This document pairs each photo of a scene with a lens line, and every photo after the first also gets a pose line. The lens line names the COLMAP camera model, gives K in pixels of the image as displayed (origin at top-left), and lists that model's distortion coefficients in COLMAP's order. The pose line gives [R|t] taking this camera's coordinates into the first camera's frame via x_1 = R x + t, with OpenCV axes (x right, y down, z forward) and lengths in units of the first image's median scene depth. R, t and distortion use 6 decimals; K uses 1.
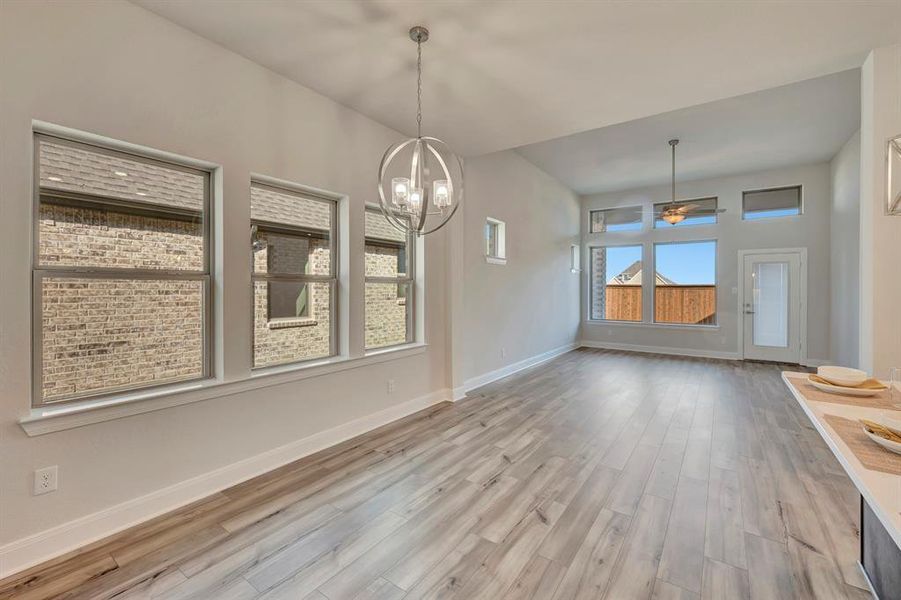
lens RADIAL K [[376.4, 0, 456.1], [0, 376.4, 291.3], [0, 0, 1]] dist [0.000579, 0.000337]
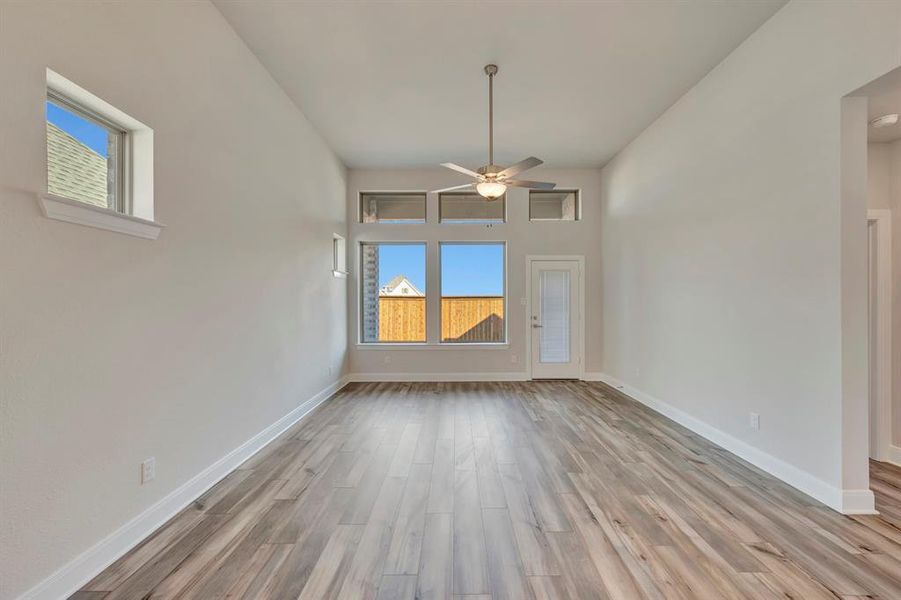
lens RADIAL K [[355.7, 0, 454.4], [0, 355.7, 298.6], [0, 0, 1]] dist [0.000654, 0.000076]
pose [[0.817969, -0.001949, 0.575259, 0.170091], [0.008623, 0.999923, -0.008873, -0.003261], [-0.575198, 0.012218, 0.817923, 0.520235]]
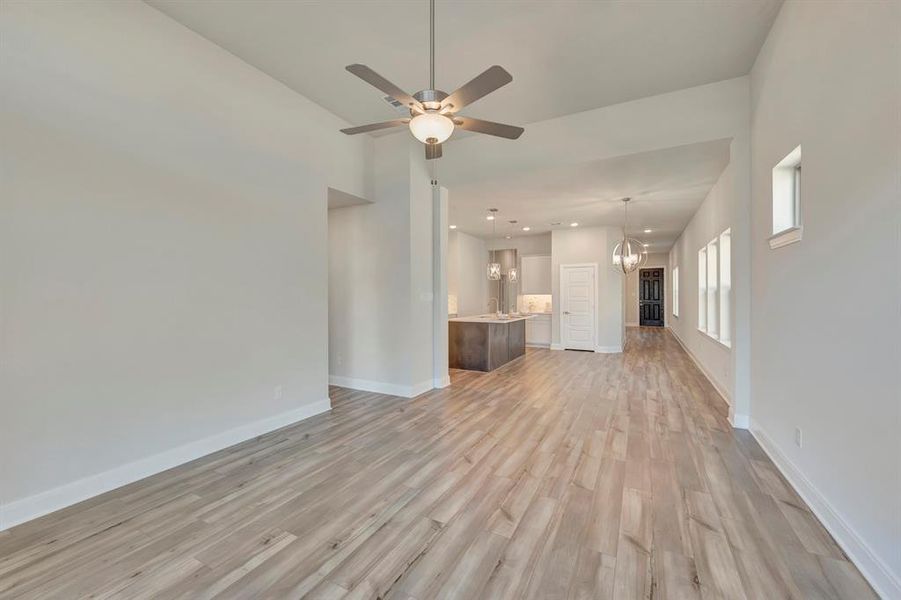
lens RADIAL K [[355.7, 0, 454.4], [0, 355.7, 298.6], [0, 0, 1]] dist [0.000654, 0.000076]
pose [[-0.991256, 0.002294, -0.131934, 0.582991], [0.000400, 0.999897, 0.014377, -0.006893], [0.131953, 0.014199, -0.991154, 1.350998]]
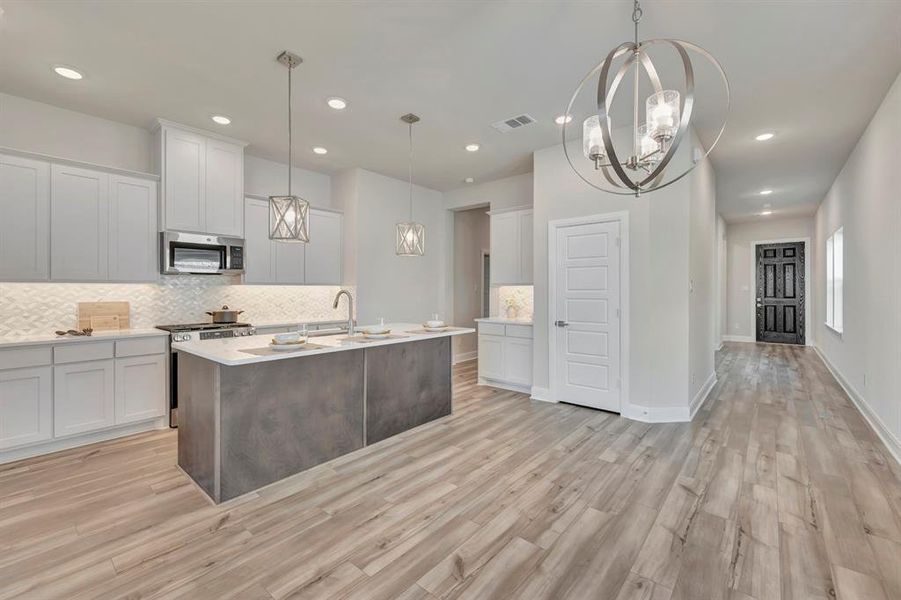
lens RADIAL K [[376.4, 0, 456.1], [0, 376.4, 291.3], [0, 0, 1]] dist [0.000579, 0.000337]
pose [[-0.996784, -0.003556, 0.080051, 0.066760], [-0.003022, 0.999972, 0.006797, 0.006774], [-0.080073, 0.006534, -0.996768, 0.683473]]
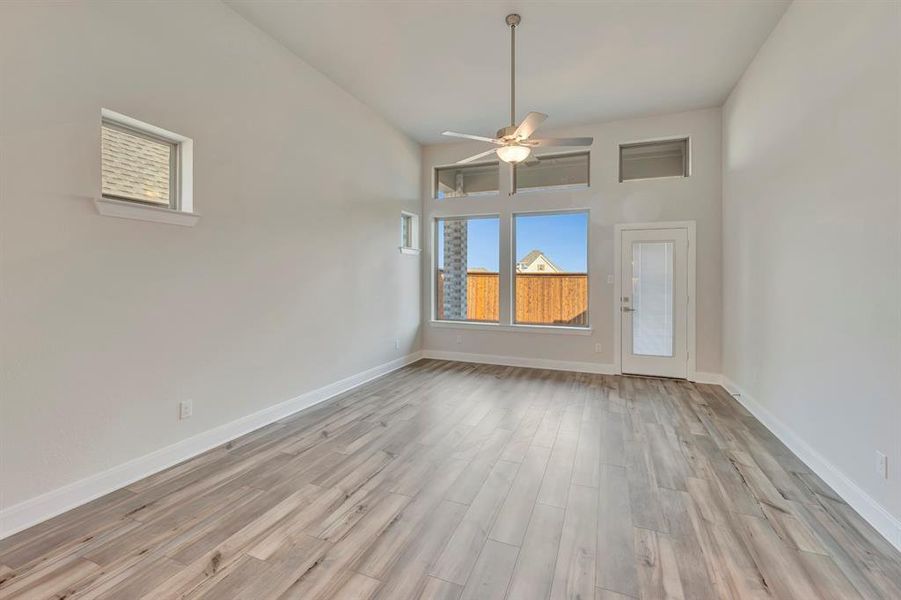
lens RADIAL K [[381.6, 0, 455.3], [0, 381.6, 276.9], [0, 0, 1]] dist [0.000187, -0.000005]
pose [[0.971800, 0.002205, 0.235796, 0.340555], [-0.000463, 0.999972, -0.007442, -0.001765], [-0.235806, 0.007123, 0.971774, 0.438551]]
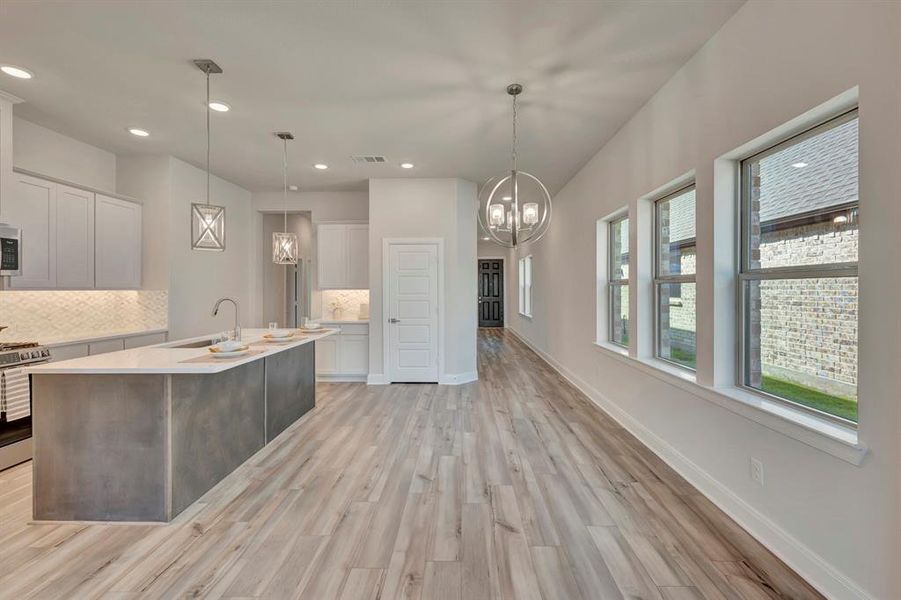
lens RADIAL K [[376.4, 0, 456.1], [0, 376.4, 291.3], [0, 0, 1]] dist [0.000579, 0.000337]
pose [[-0.825741, 0.000864, -0.564049, 0.317400], [-0.002868, 0.999979, 0.005730, -0.003658], [0.564043, 0.006349, -0.825721, 0.787978]]
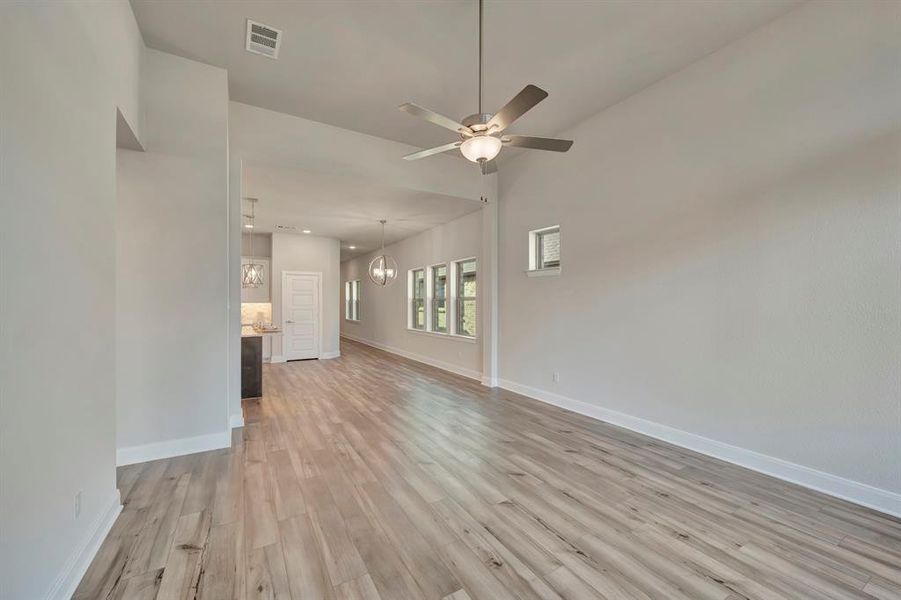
lens RADIAL K [[358.1, 0, 452.1], [0, 358.1, 302.2], [0, 0, 1]] dist [-0.000152, -0.000100]
pose [[-0.407156, -0.004663, -0.913347, 0.956616], [-0.004861, 0.999984, -0.002938, -0.003330], [0.913346, 0.003244, -0.407172, 1.104277]]
